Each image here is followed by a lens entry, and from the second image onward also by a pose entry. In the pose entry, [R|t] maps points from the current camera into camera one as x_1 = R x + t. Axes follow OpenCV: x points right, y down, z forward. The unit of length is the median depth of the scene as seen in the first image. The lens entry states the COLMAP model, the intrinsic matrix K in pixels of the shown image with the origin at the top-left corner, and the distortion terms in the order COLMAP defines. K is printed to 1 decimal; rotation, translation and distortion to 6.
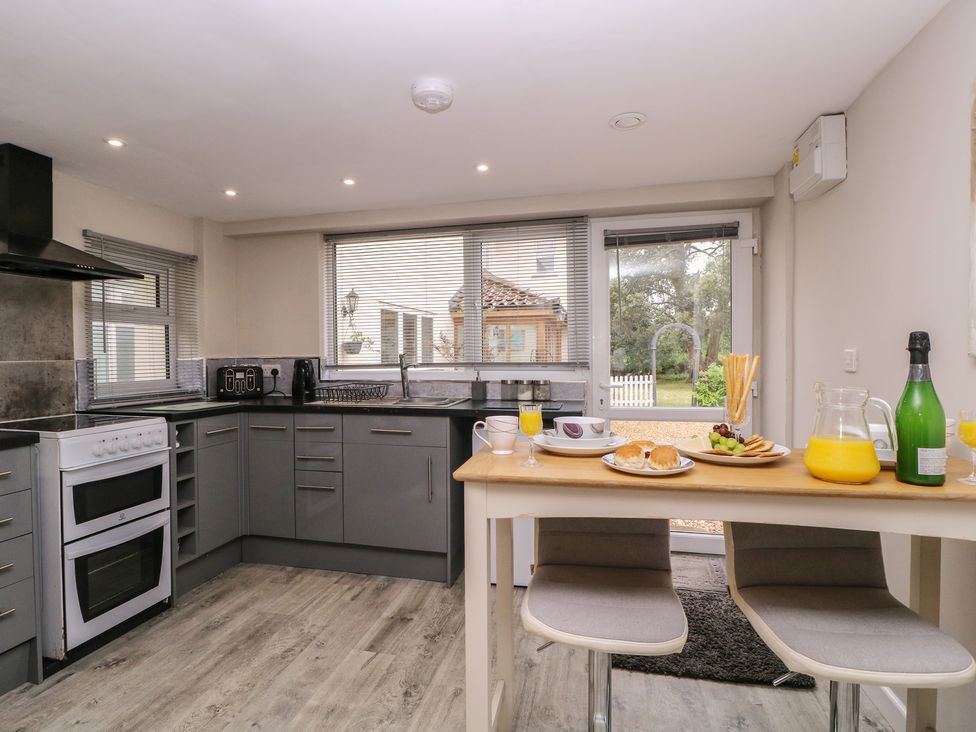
lens RADIAL K [[507.4, 0, 480.1], [0, 507.4, 361.2], [0, 0, 1]] dist [0.003173, -0.016199]
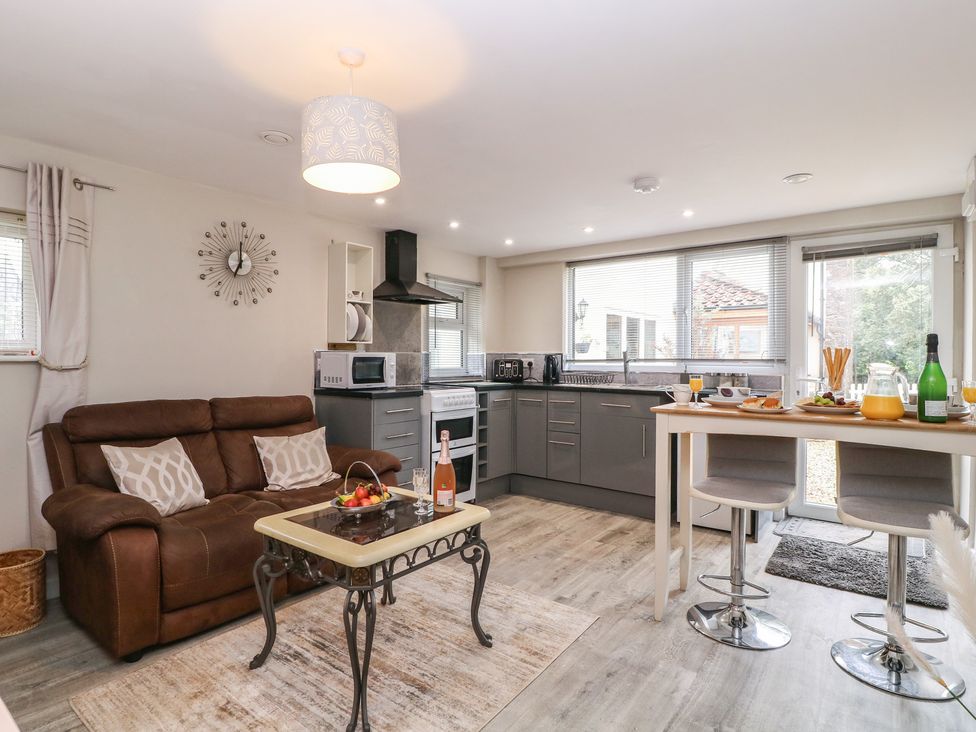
lens RADIAL K [[526.1, 0, 480.4], [0, 526.1, 361.9], [0, 0, 1]] dist [0.006367, -0.017447]
pose [[0.912283, 0.015749, -0.409258, 0.070706], [-0.017405, 0.999848, -0.000323, 0.022867], [0.409190, 0.007418, 0.912419, -0.444755]]
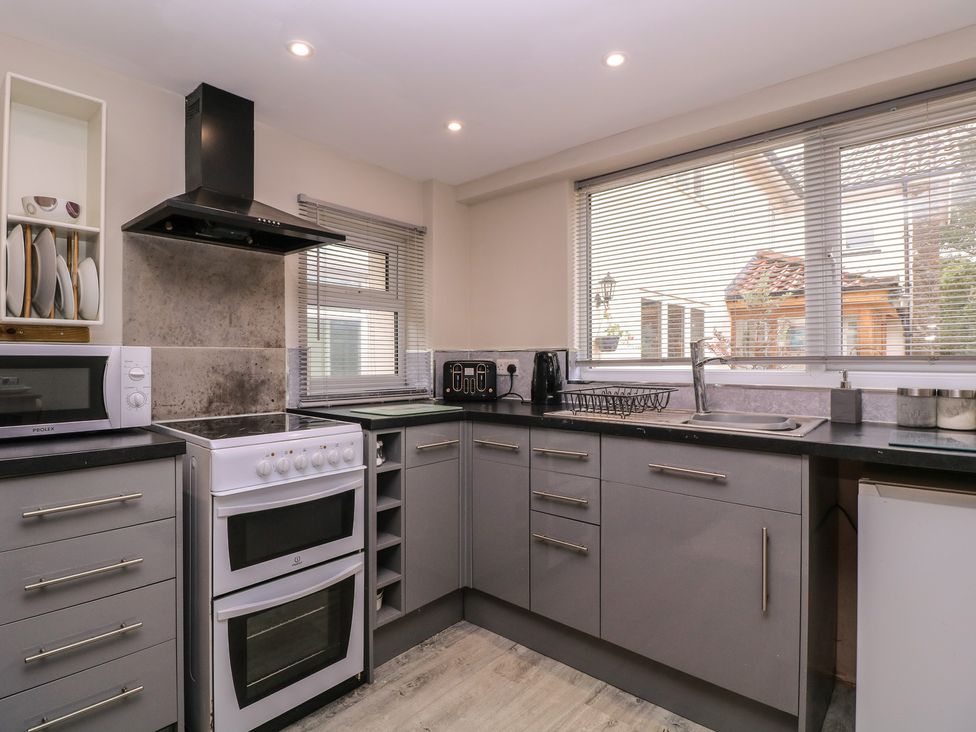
lens RADIAL K [[507.4, 0, 480.1], [0, 507.4, 361.2], [0, 0, 1]] dist [0.003173, -0.016199]
pose [[0.886251, 0.007824, -0.463139, -0.109556], [-0.011883, 0.999912, -0.005847, 0.018532], [0.463053, 0.010686, 0.886266, 0.359356]]
